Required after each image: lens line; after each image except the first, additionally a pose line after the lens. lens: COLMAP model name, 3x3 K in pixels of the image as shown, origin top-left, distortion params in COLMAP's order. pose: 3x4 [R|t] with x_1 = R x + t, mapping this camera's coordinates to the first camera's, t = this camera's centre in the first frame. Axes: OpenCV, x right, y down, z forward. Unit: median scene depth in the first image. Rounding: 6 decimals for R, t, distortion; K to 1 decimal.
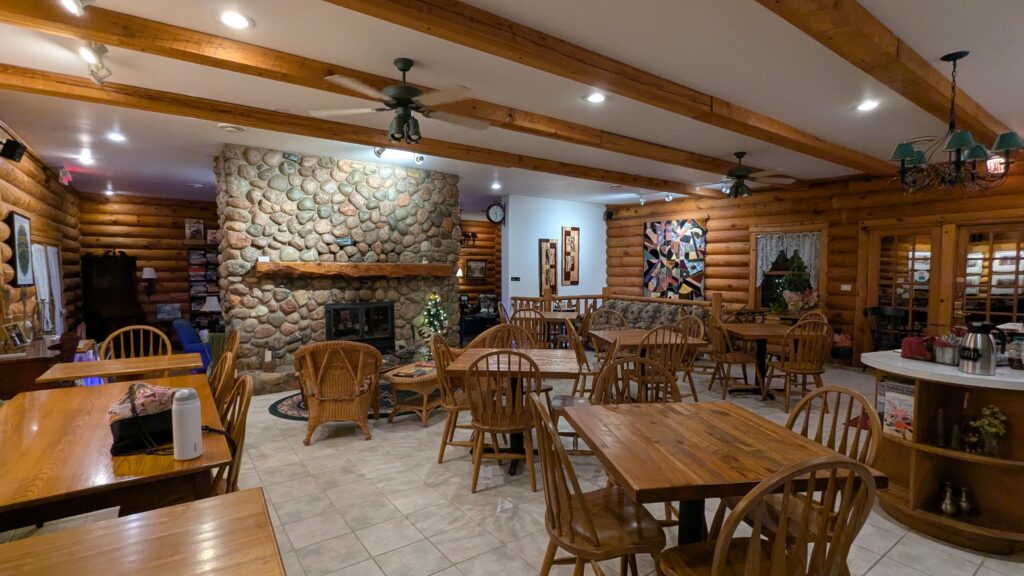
lens RADIAL K [[489.1, 0, 507.5], [0, 489.1, 294.0], [0, 0, 1]] dist [-0.002106, -0.000141]
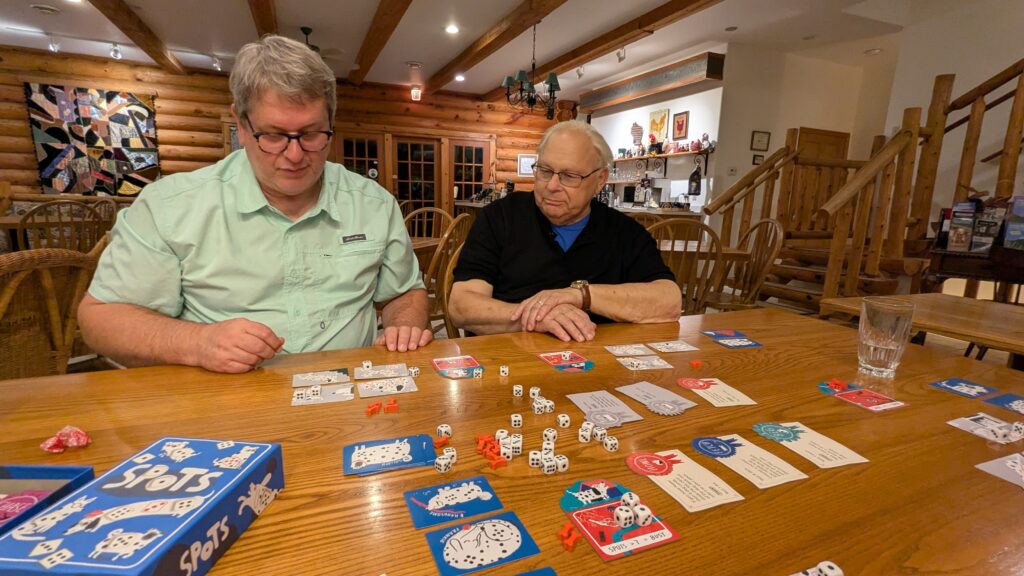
lens RADIAL K [[489.1, 0, 507.5], [0, 489.1, 282.9], [0, 0, 1]] dist [-0.002106, -0.000141]
pose [[0.236230, -0.179636, 0.954948, -0.241888], [0.013279, 0.983268, 0.181678, 0.004315], [-0.971606, -0.030237, 0.234663, 0.251595]]
